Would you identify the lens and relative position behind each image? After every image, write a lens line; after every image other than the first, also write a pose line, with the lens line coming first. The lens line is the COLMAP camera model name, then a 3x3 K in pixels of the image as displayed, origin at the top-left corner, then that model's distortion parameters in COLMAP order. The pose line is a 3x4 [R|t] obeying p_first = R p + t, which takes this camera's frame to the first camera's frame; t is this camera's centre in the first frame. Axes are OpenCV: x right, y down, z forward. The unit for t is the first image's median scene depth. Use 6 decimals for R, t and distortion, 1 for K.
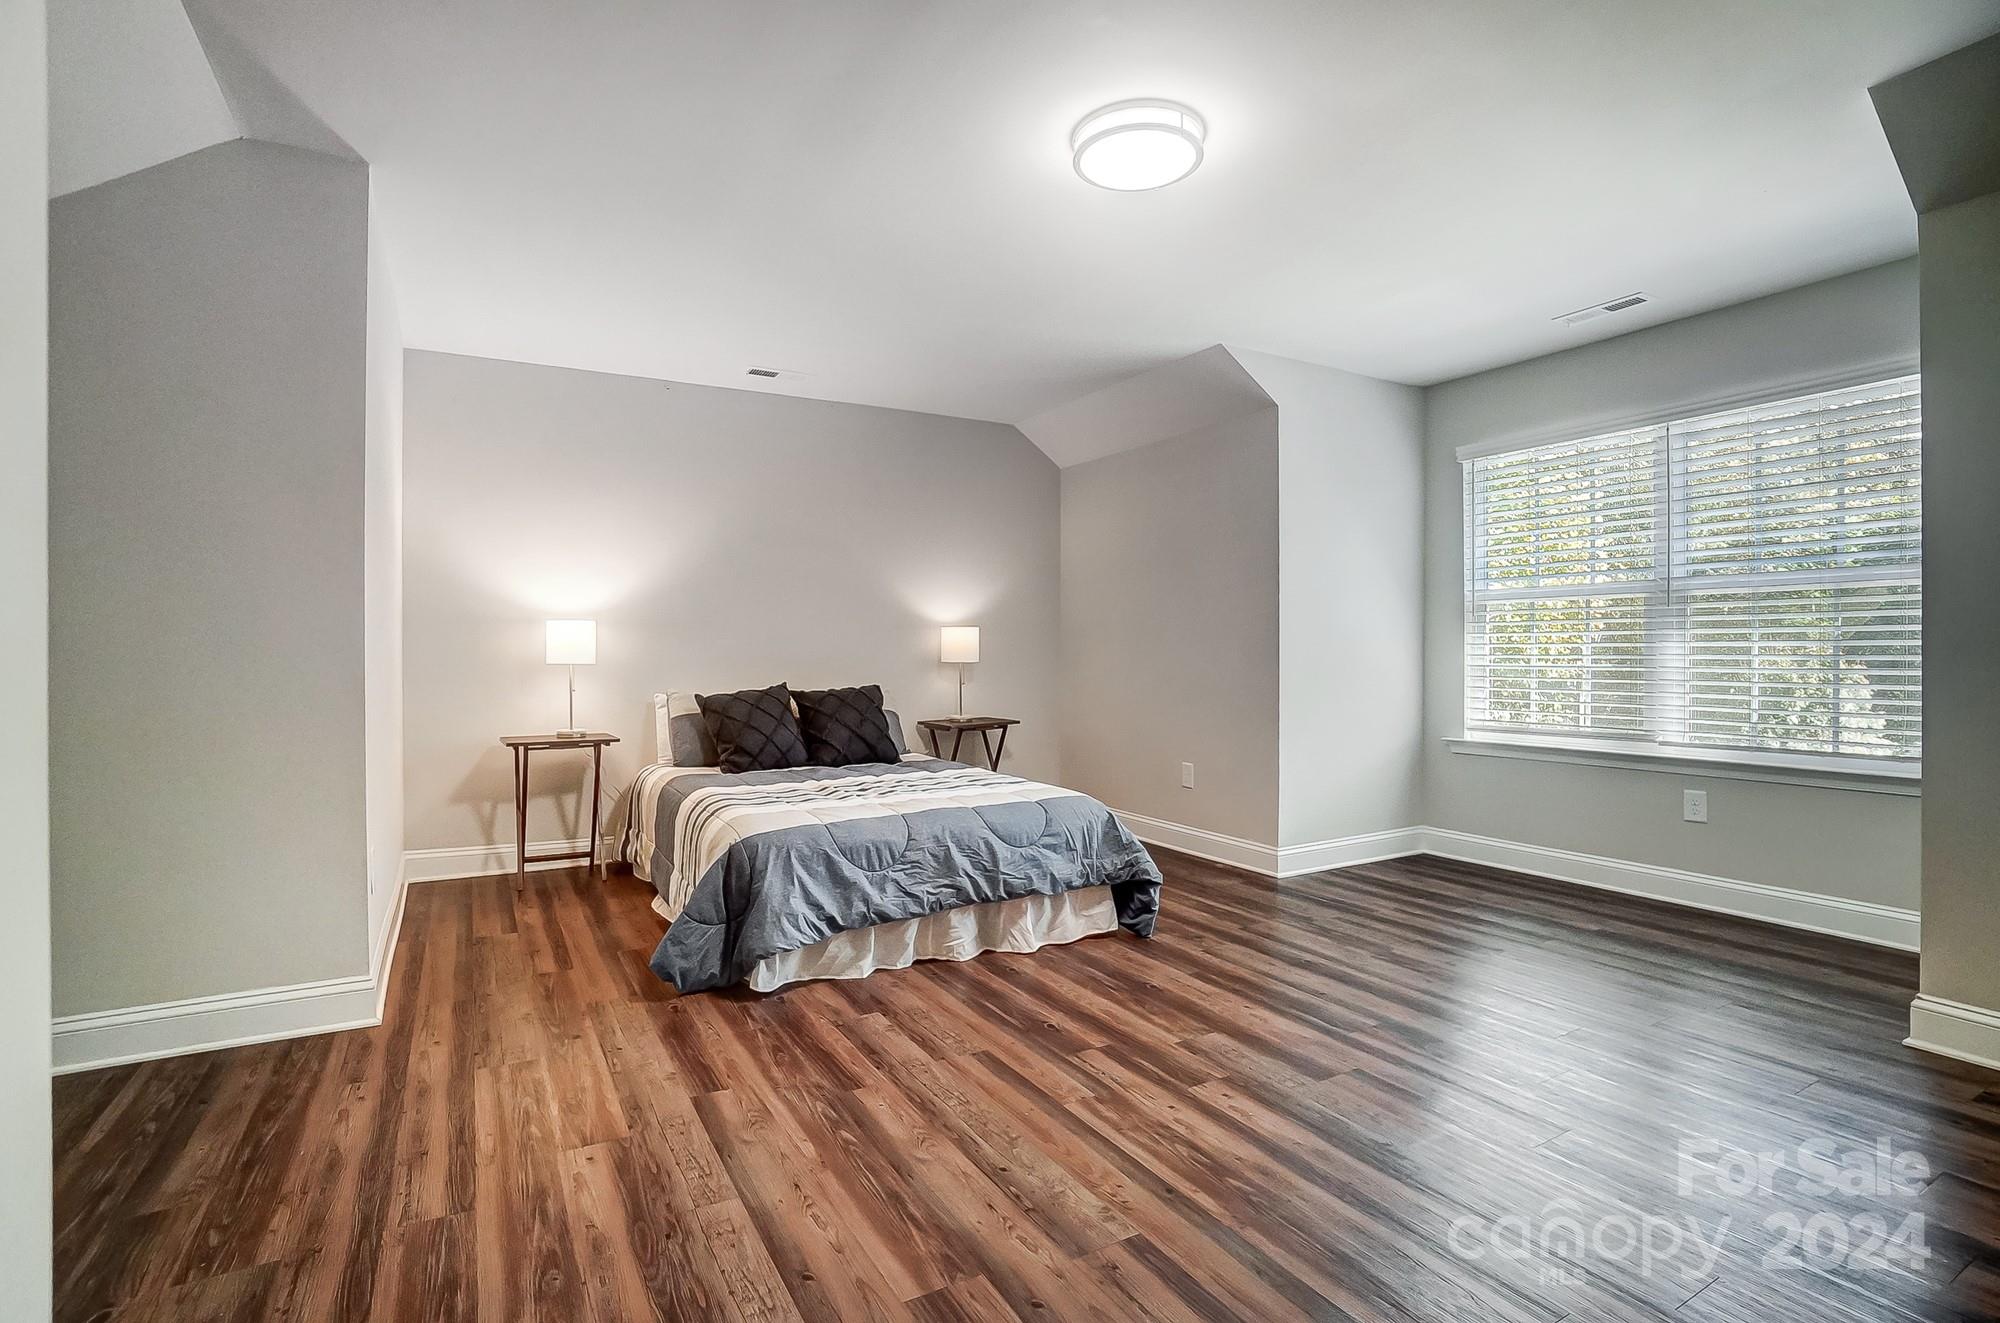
lens RADIAL K [[903.4, 0, 966.9], [0, 903.4, 655.3], [0, 0, 1]] dist [-0.006568, 0.000322]
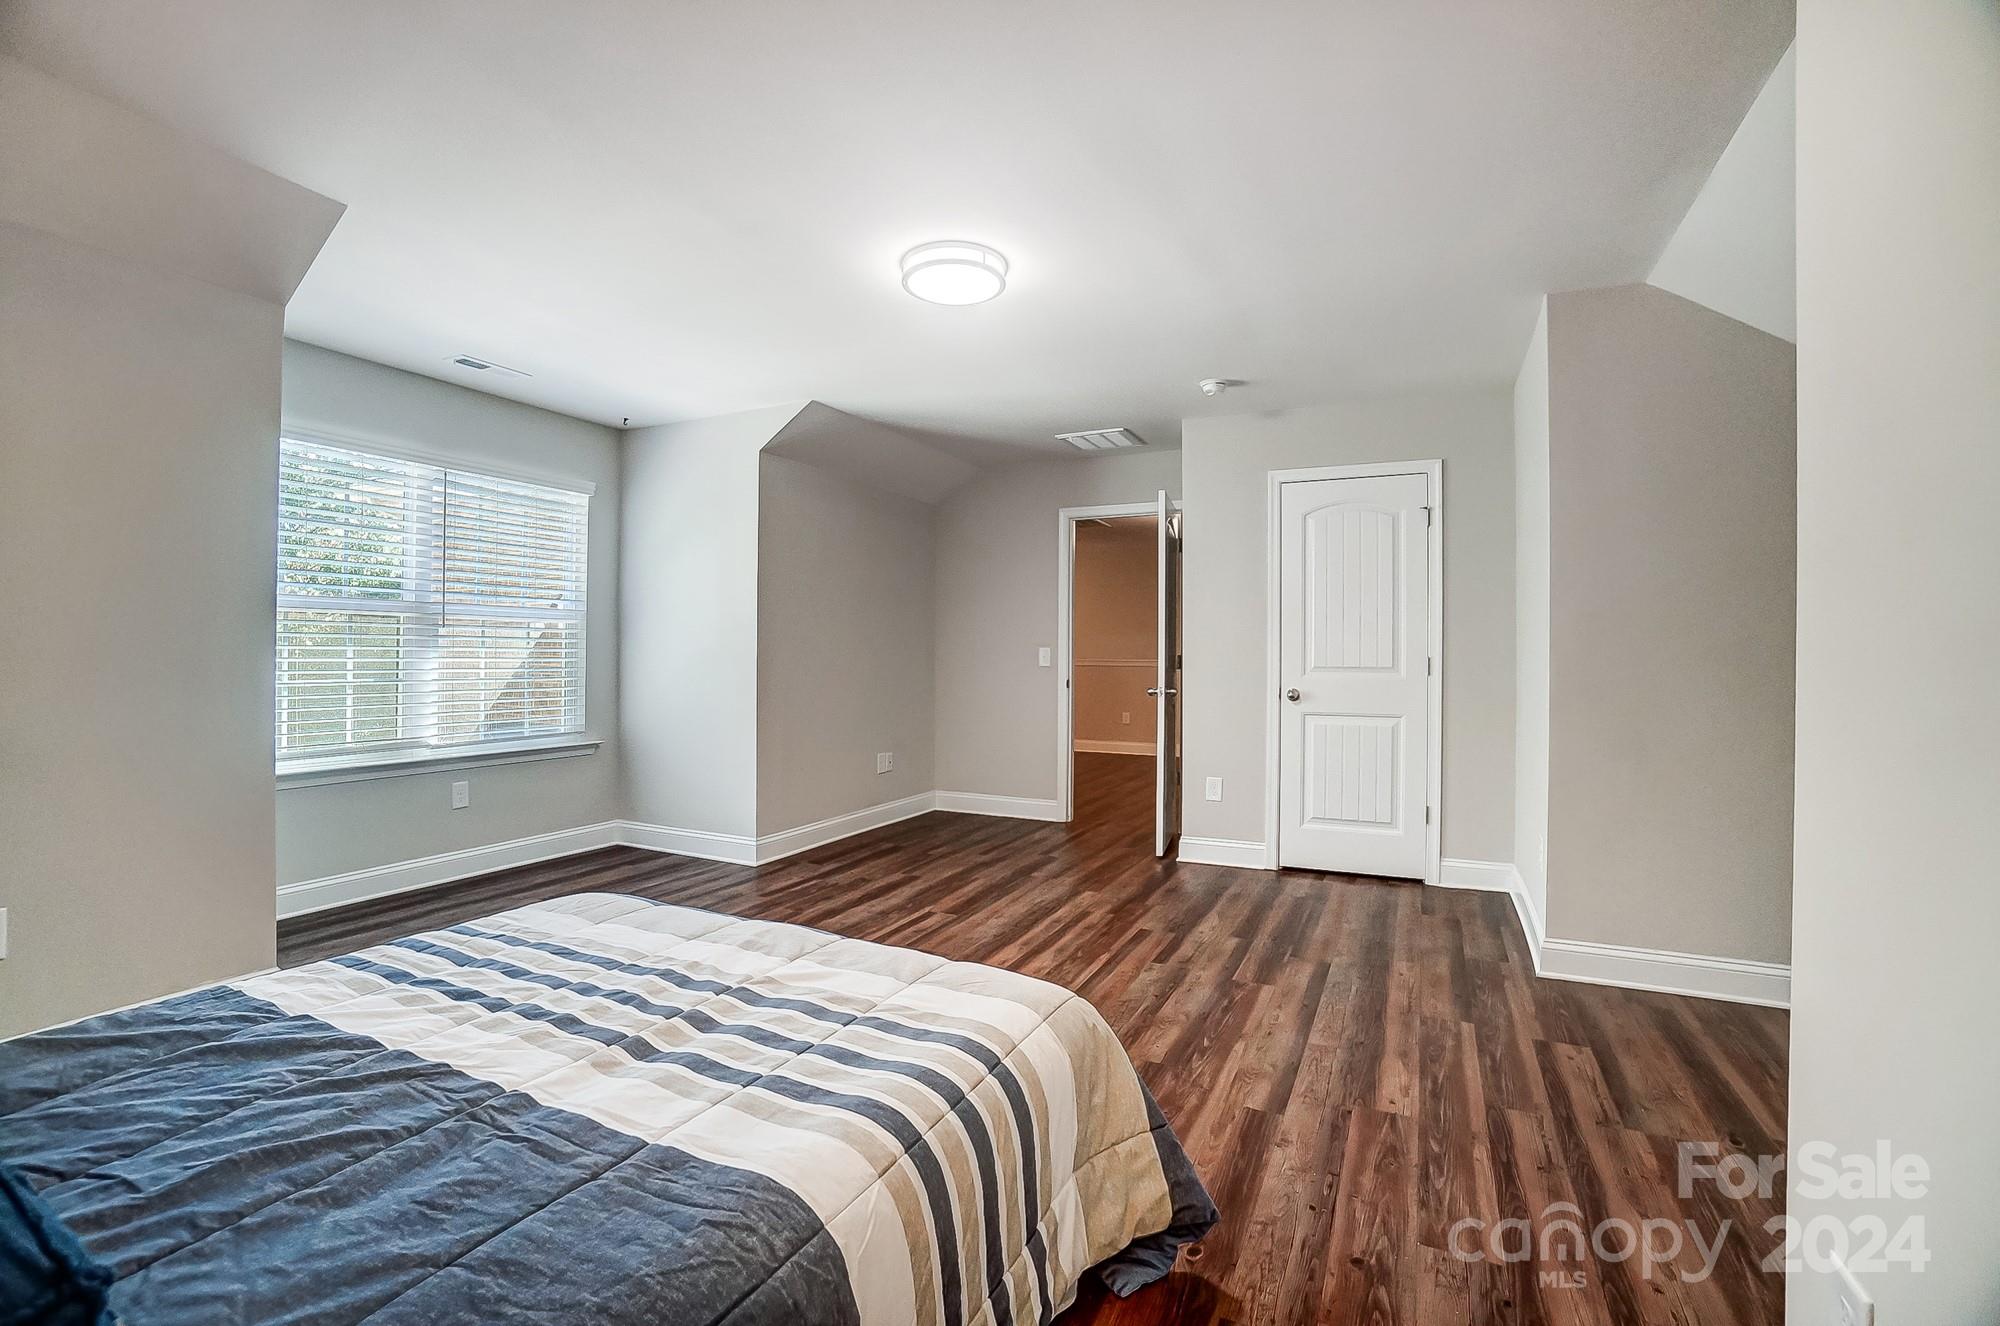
lens RADIAL K [[903.4, 0, 966.9], [0, 903.4, 656.8], [0, 0, 1]] dist [-0.006568, 0.000322]
pose [[-0.562592, -0.001289, 0.826734, -1.065271], [-0.012366, 0.999900, -0.006856, -0.032566], [-0.826642, -0.014081, -0.562552, 2.097732]]
